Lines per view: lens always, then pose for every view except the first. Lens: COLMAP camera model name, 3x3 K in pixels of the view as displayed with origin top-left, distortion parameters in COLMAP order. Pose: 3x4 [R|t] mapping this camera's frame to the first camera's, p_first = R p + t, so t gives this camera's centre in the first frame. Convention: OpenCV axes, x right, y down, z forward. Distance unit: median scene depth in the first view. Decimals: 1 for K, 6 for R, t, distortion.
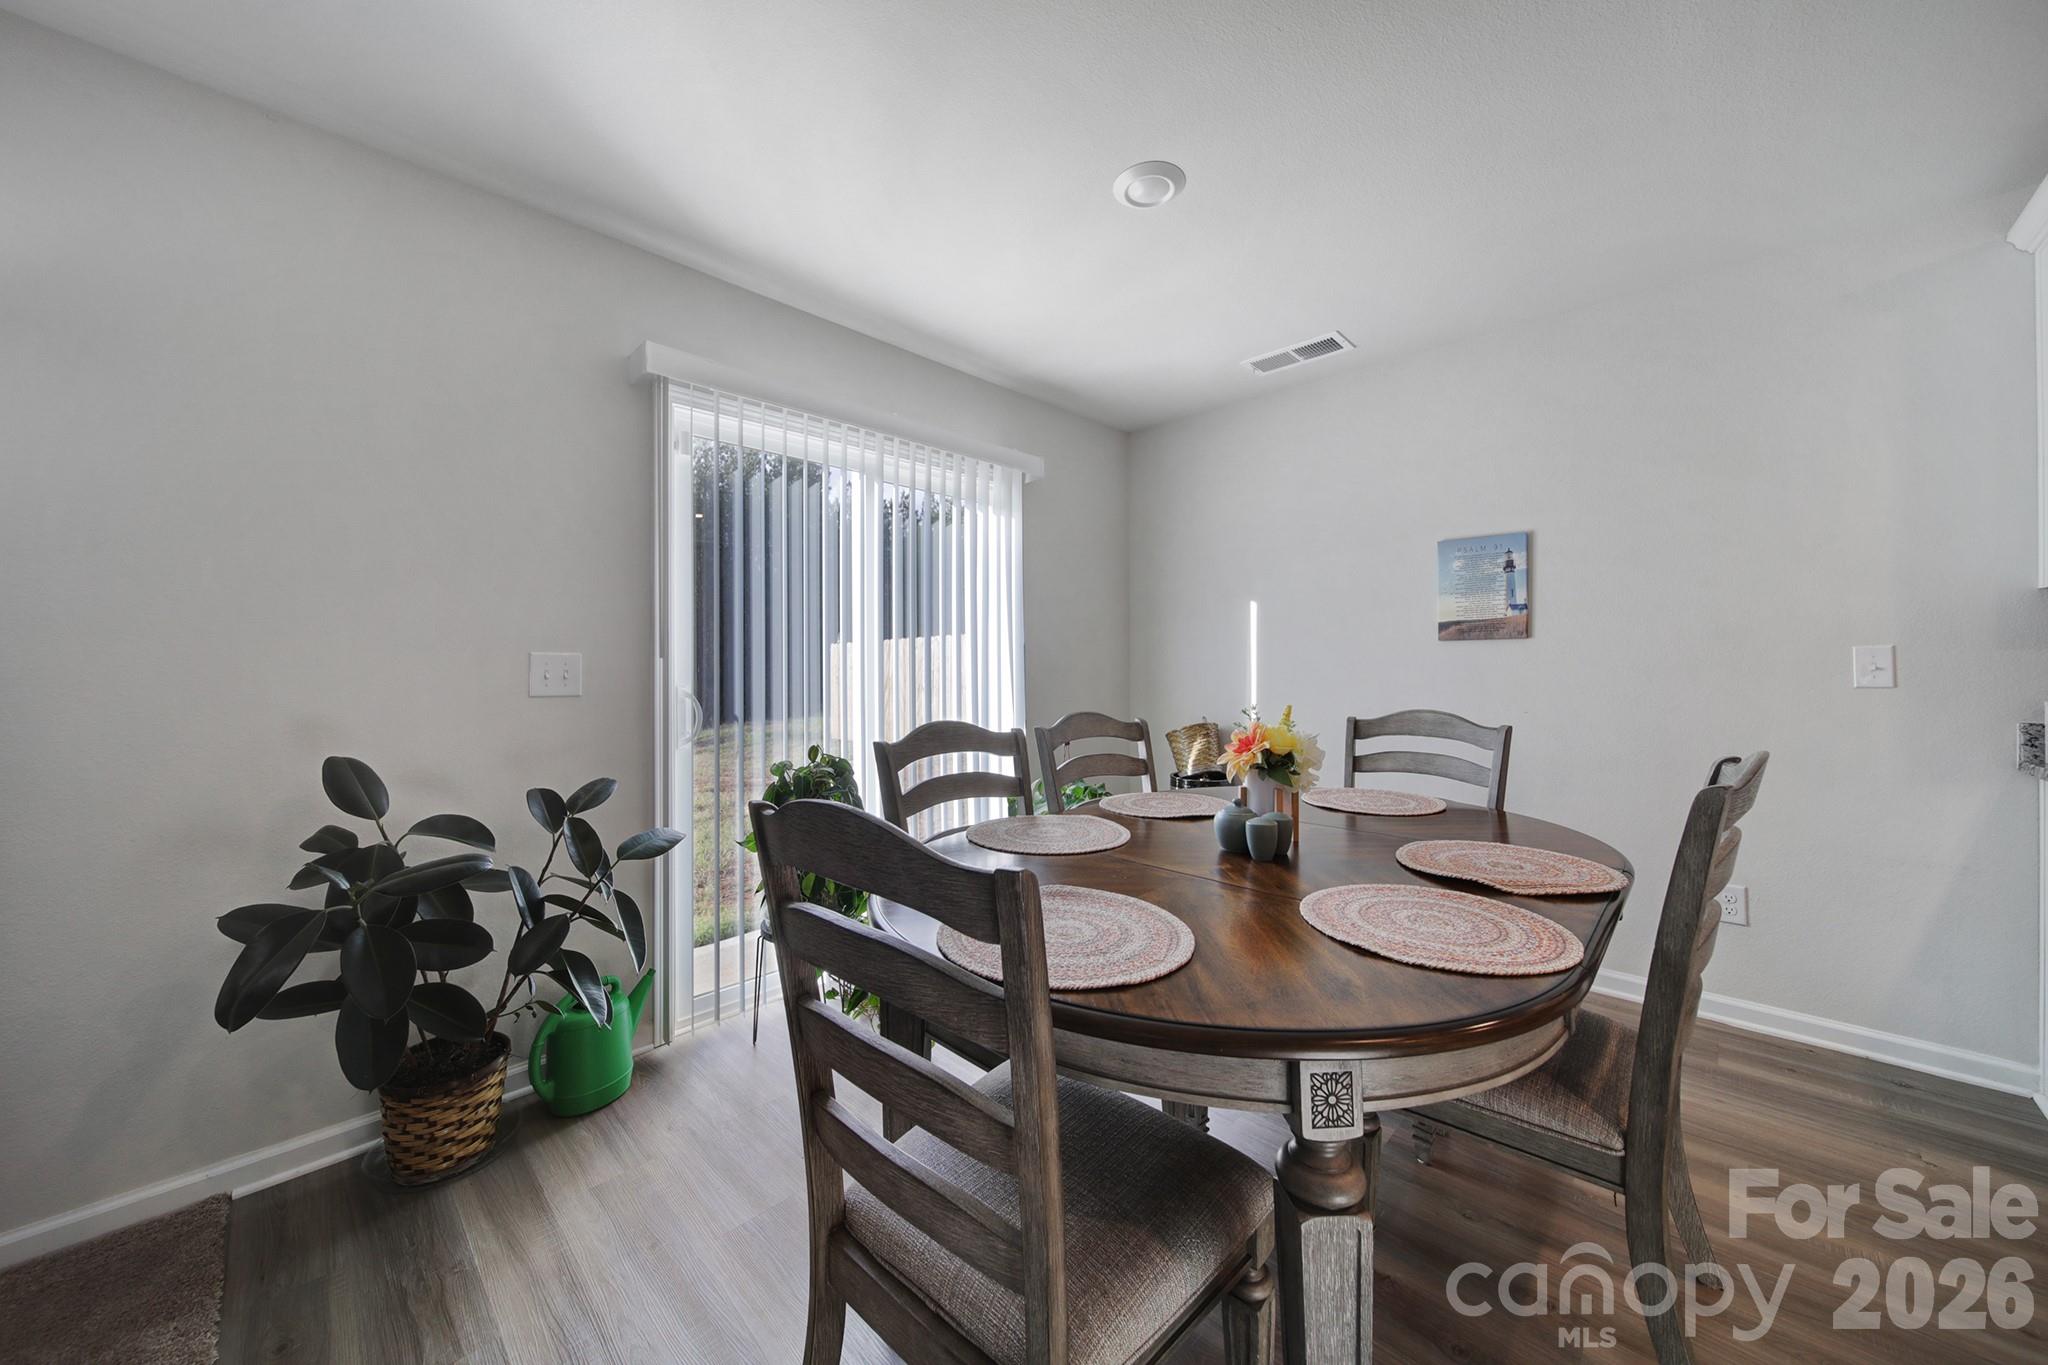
lens RADIAL K [[734.2, 0, 1025.1], [0, 734.2, 666.2], [0, 0, 1]] dist [-0.001098, 0.000633]
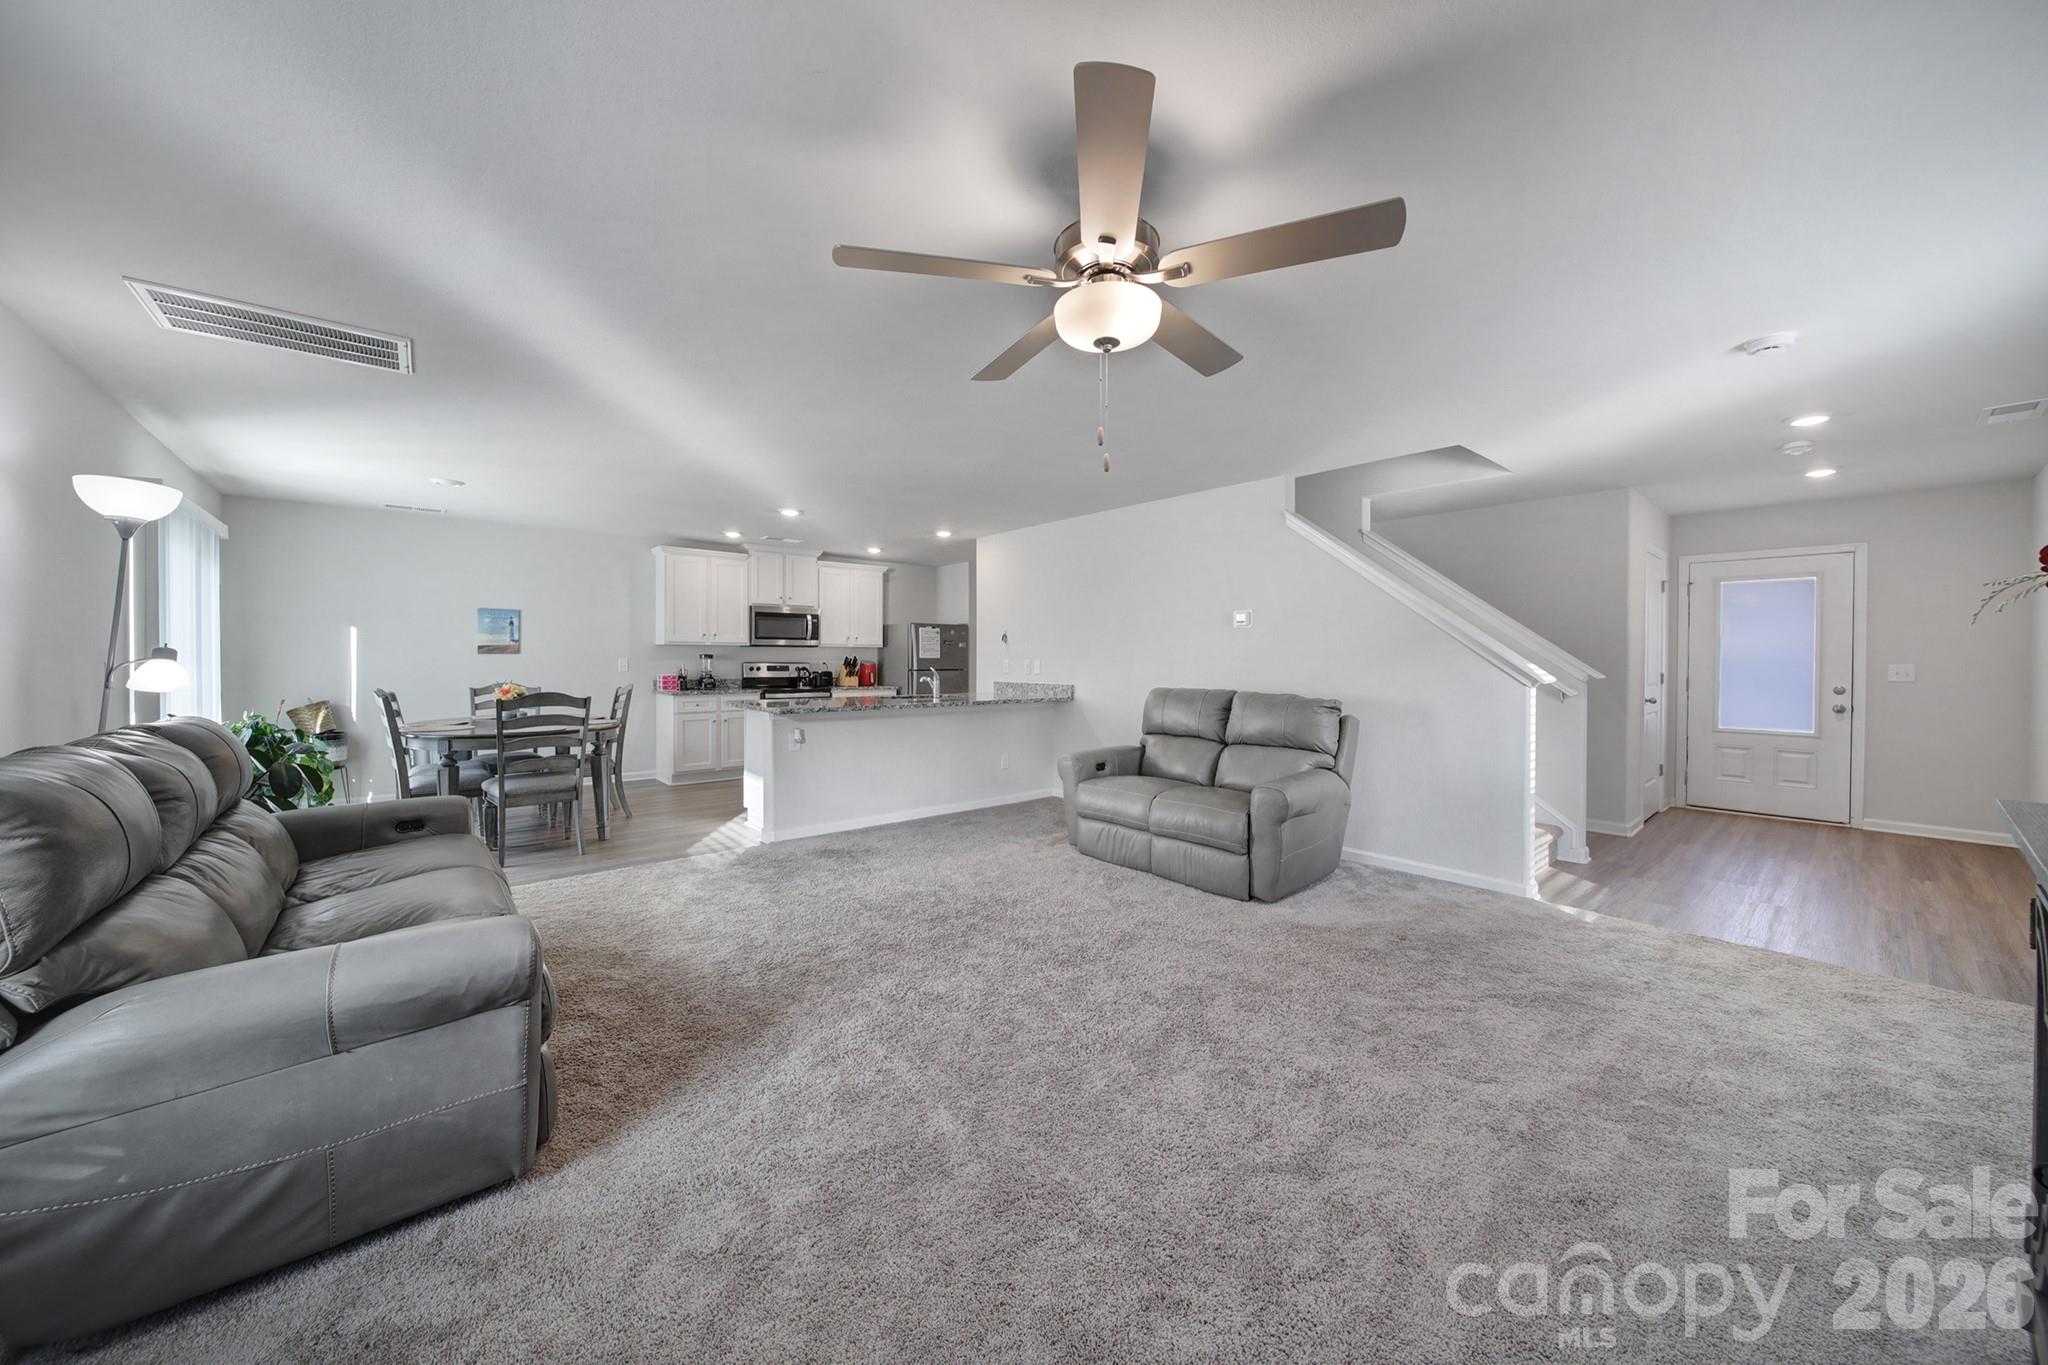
lens RADIAL K [[734.2, 0, 1028.0], [0, 734.2, 670.9], [0, 0, 1]] dist [-0.001098, 0.000633]
pose [[0.093475, -0.009666, 0.995575, -1.523414], [0.000847, 0.999953, 0.009629, -0.003911], [-0.995621, -0.000057, 0.093479, -0.873320]]
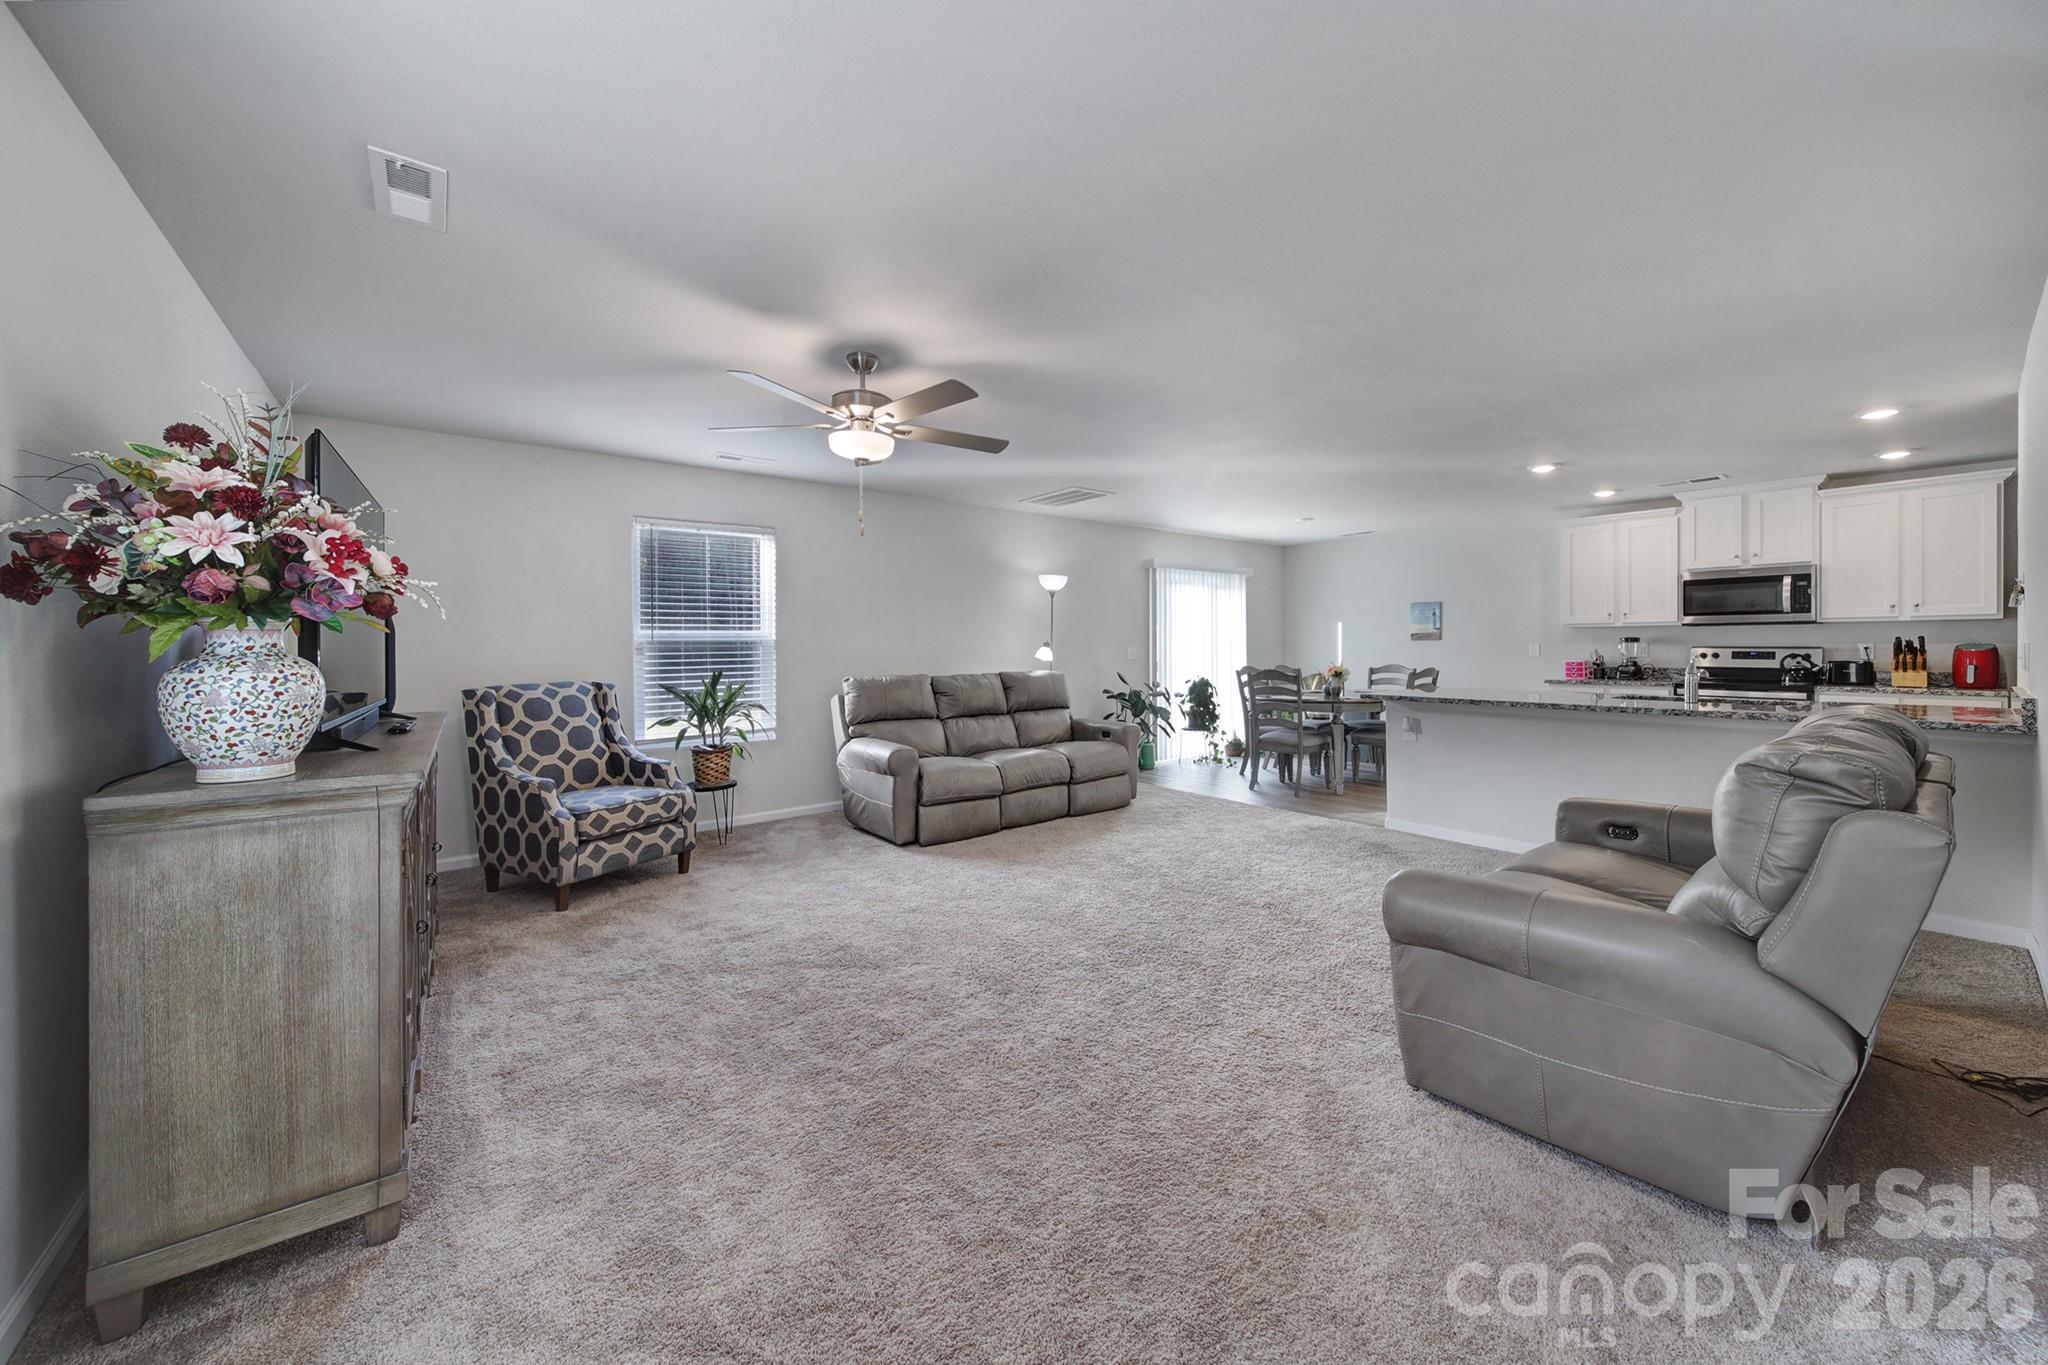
lens RADIAL K [[734.2, 0, 1033.7], [0, 734.2, 653.9], [0, 0, 1]] dist [-0.001098, 0.000633]
pose [[0.991466, 0.000737, -0.130364, -0.467274], [0.000348, 0.999966, 0.008296, -0.008247], [0.130365, -0.008271, 0.991432, -1.904642]]
